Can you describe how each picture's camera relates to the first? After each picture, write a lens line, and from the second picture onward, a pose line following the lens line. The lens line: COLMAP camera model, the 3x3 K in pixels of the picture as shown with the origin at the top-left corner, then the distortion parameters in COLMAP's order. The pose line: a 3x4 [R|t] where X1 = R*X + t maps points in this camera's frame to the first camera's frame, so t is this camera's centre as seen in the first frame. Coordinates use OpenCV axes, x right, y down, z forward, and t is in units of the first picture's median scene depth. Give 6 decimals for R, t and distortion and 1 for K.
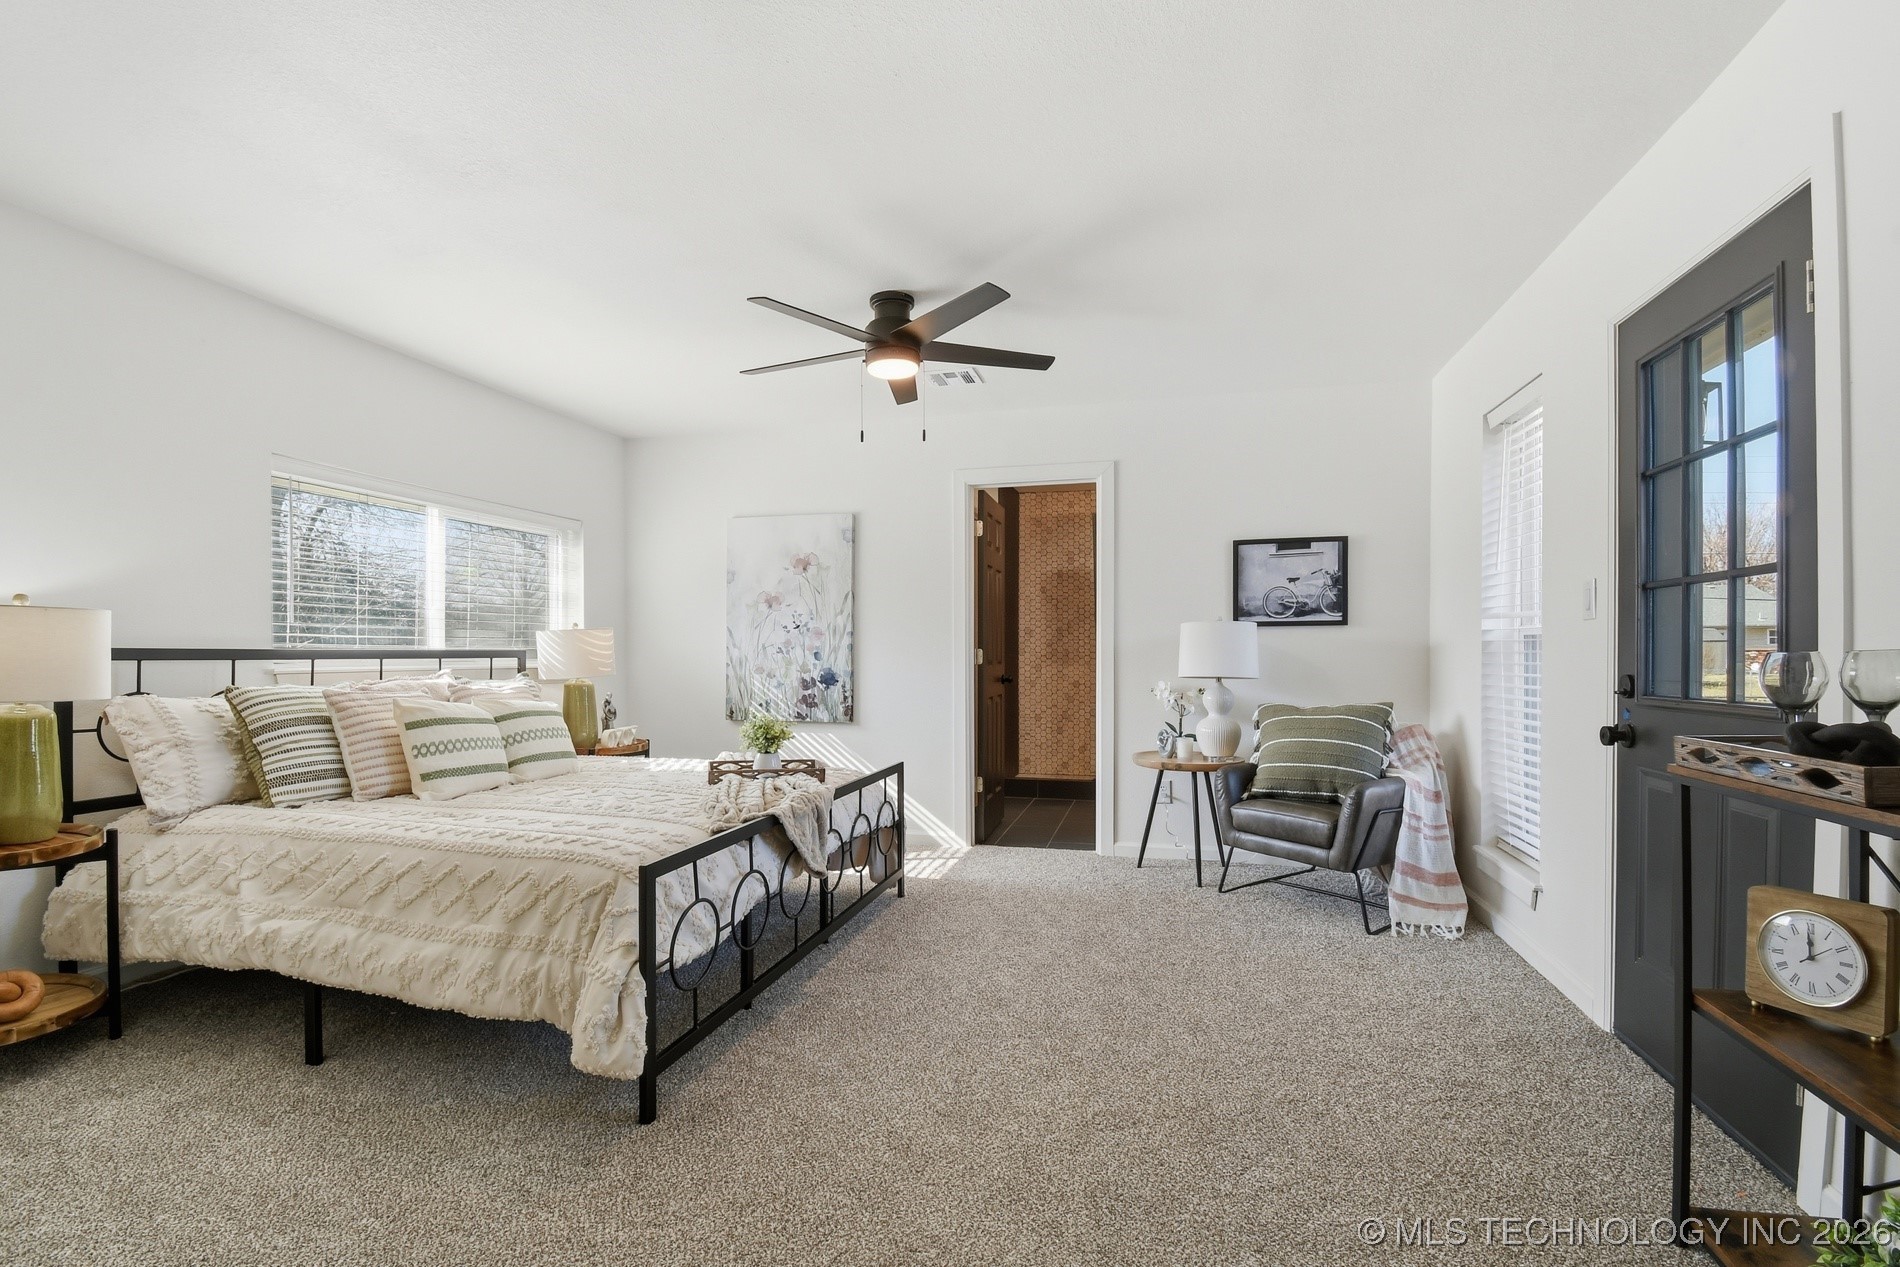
lens RADIAL K [[848.3, 0, 957.7], [0, 848.3, 661.7], [0, 0, 1]] dist [0.009111, -0.013953]
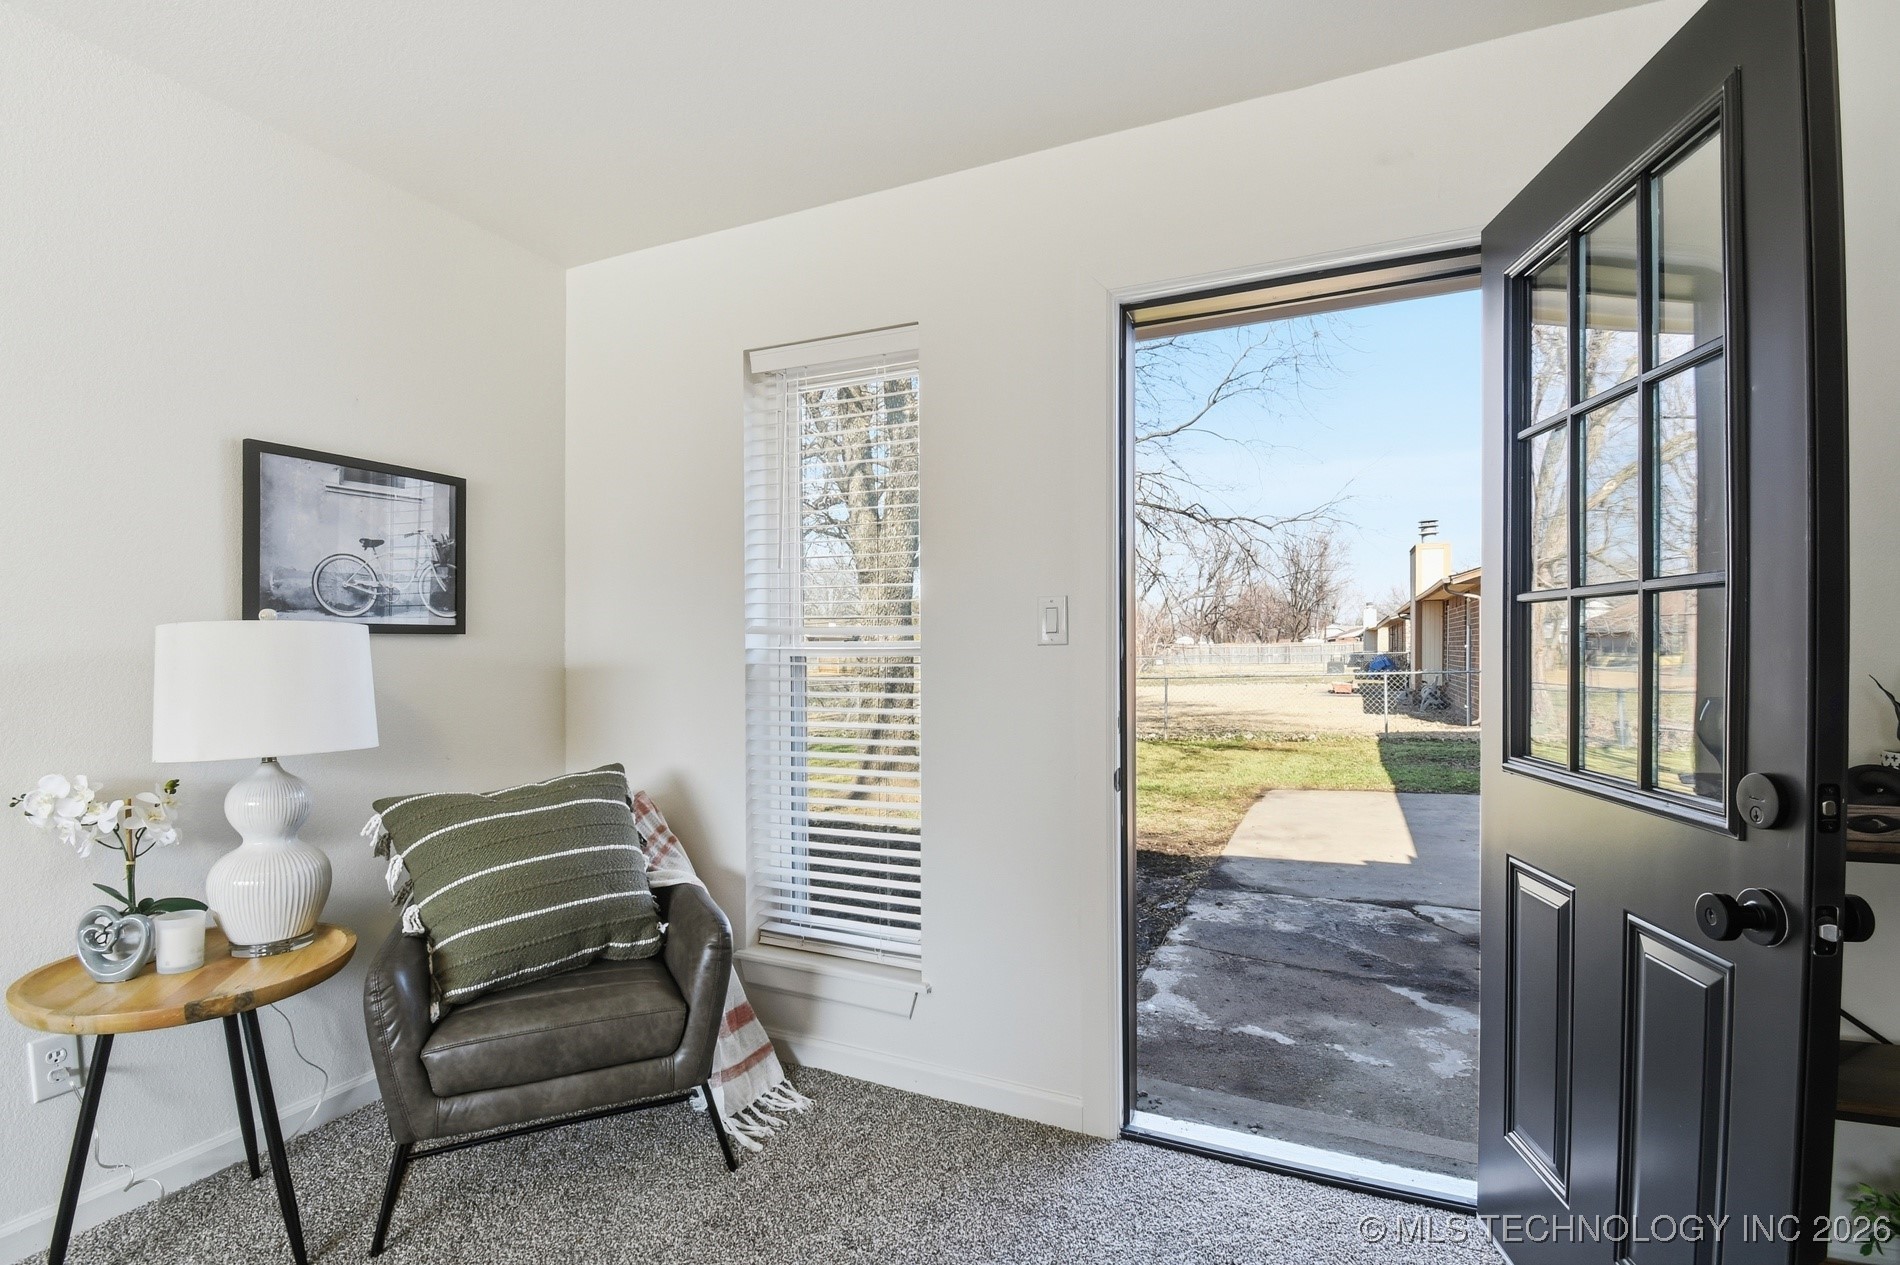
lens RADIAL K [[848.3, 0, 936.8], [0, 848.3, 656.4], [0, 0, 1]] dist [0.009111, -0.013953]
pose [[0.191923, -0.006098, 0.981391, -0.045190], [0.011956, 0.999921, 0.003875, -0.025973], [-0.981337, 0.010989, 0.191980, 0.571298]]
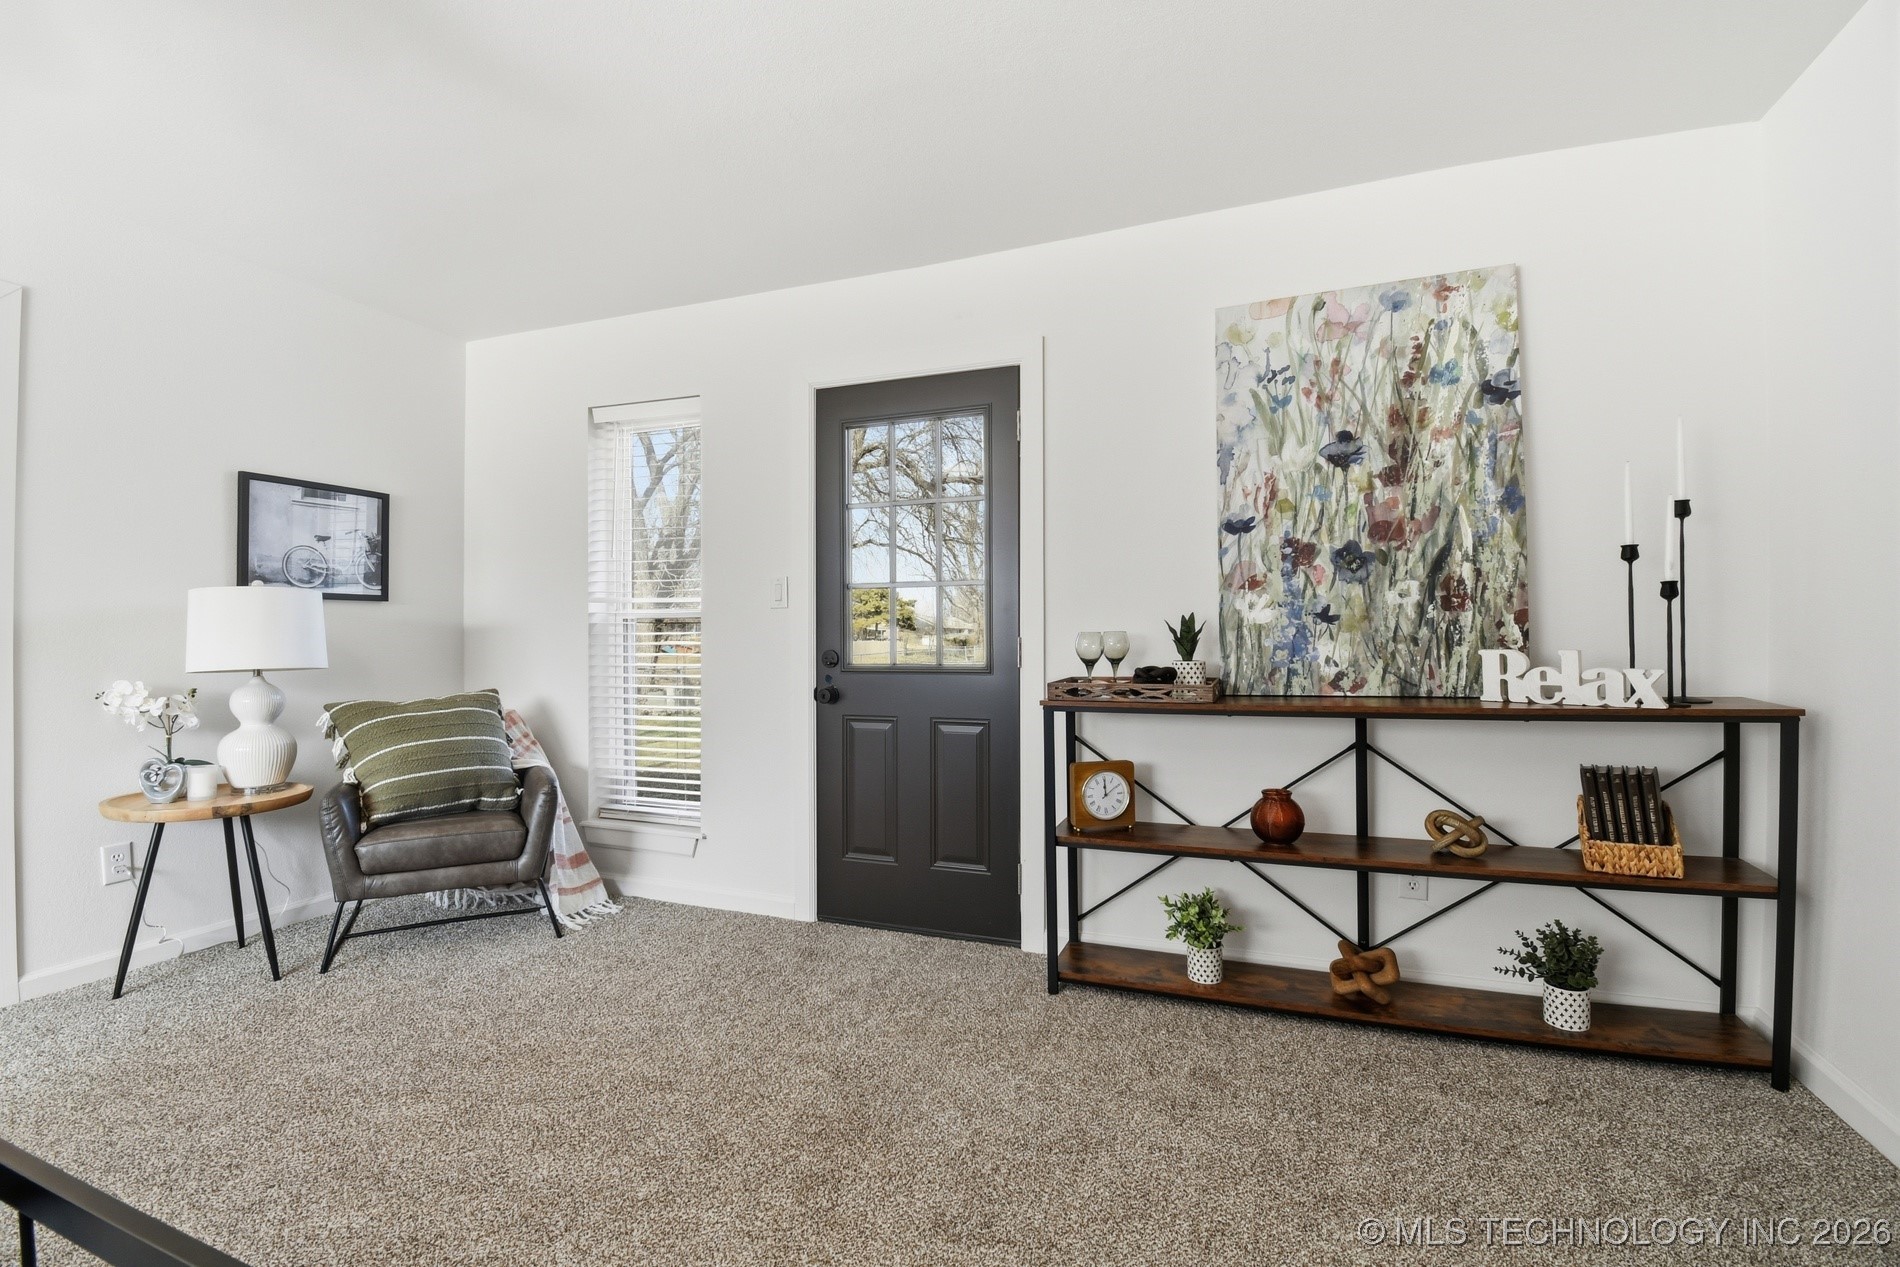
lens RADIAL K [[848.3, 0, 946.3], [0, 848.3, 635.4], [0, 0, 1]] dist [0.009111, -0.013953]
pose [[0.128863, 0.004871, 0.991650, -0.290176], [0.011092, 0.999918, -0.006353, 0.001388], [-0.991600, 0.011818, 0.128798, 0.351268]]
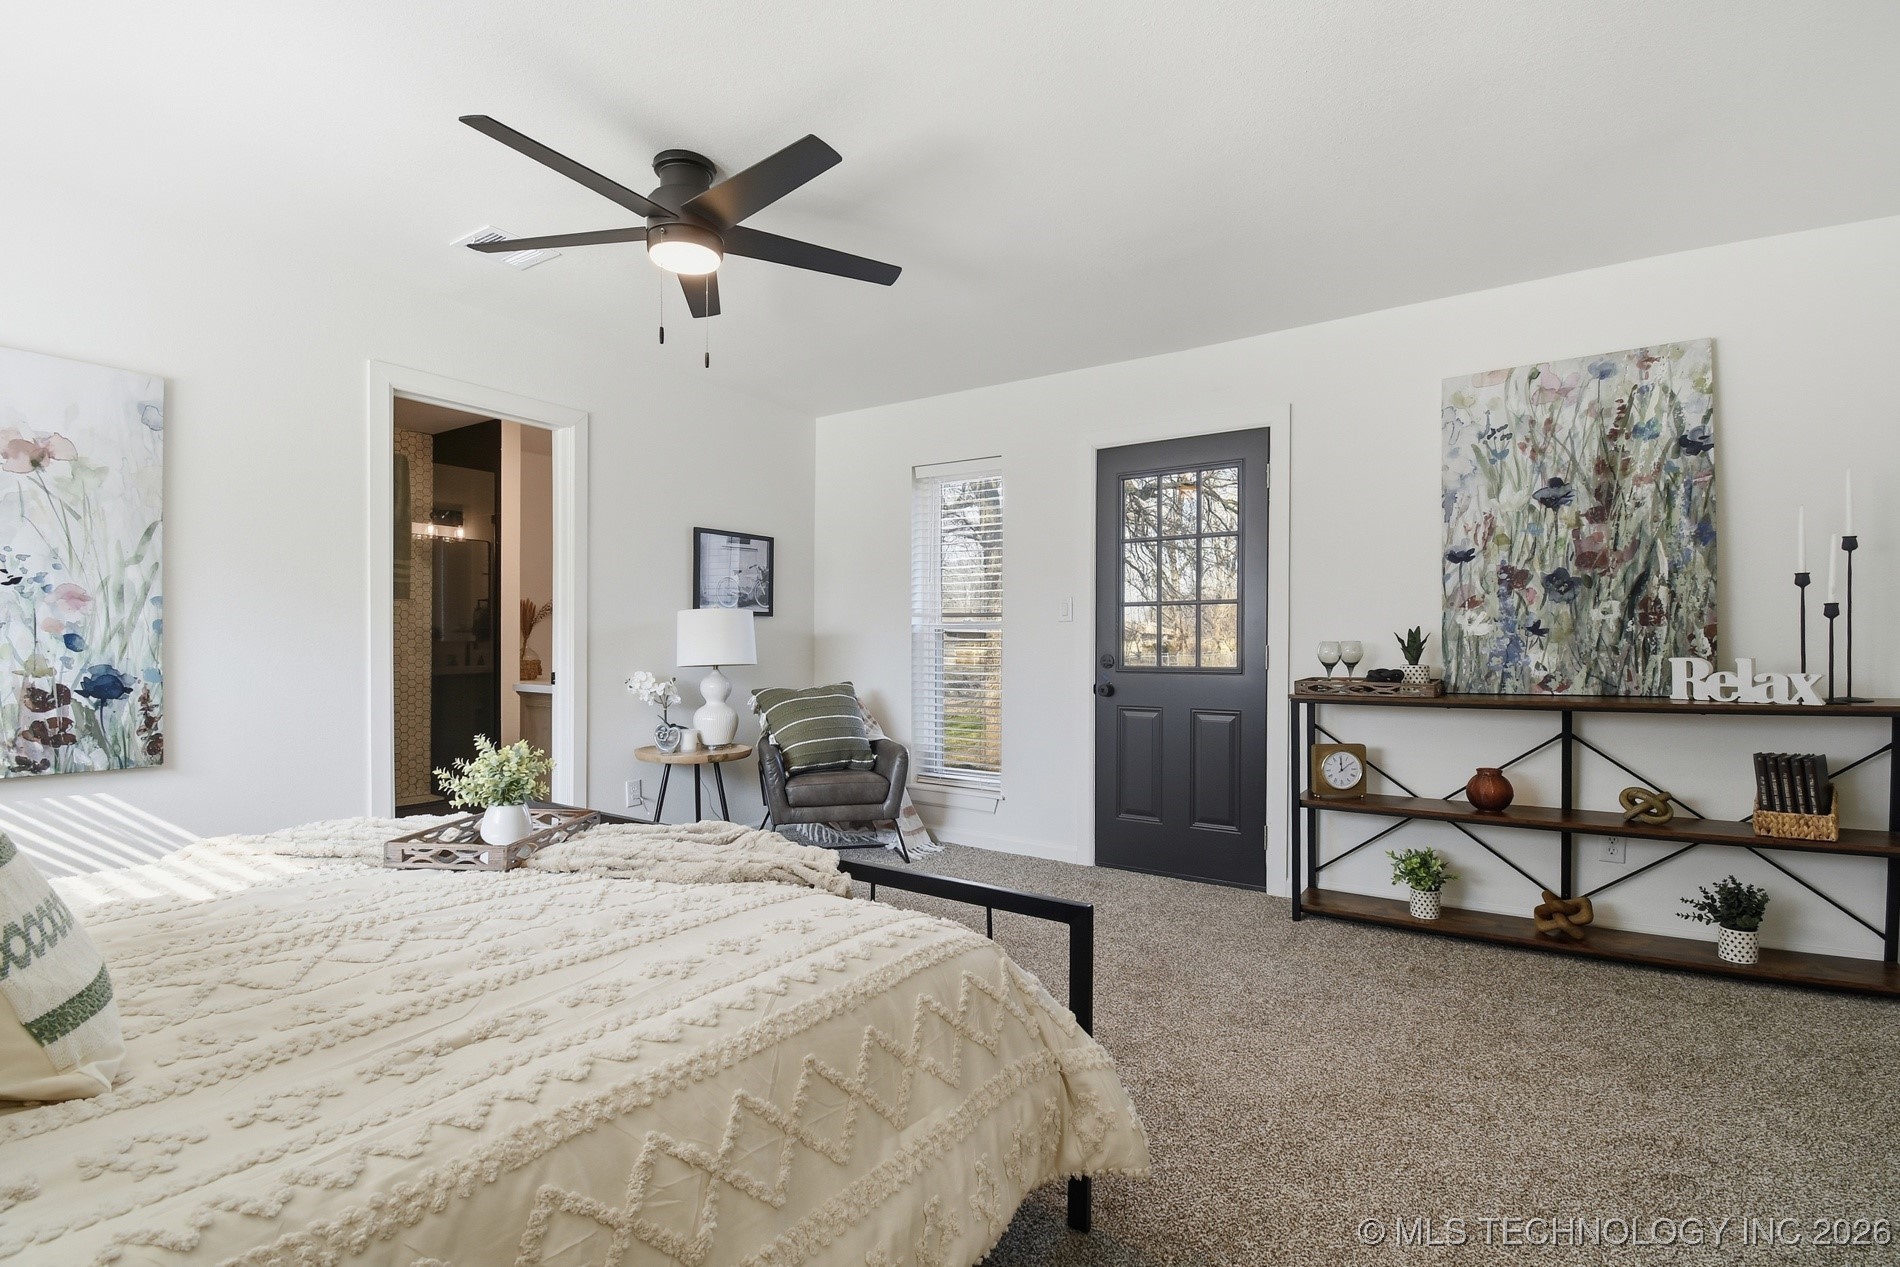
lens RADIAL K [[848.3, 0, 958.3], [0, 848.3, 655.7], [0, 0, 1]] dist [0.009111, -0.013953]
pose [[0.343616, -0.010451, 0.939052, -0.513104], [0.005811, 0.999943, 0.009003, 0.000121], [-0.939092, 0.002363, 0.343657, 0.378883]]
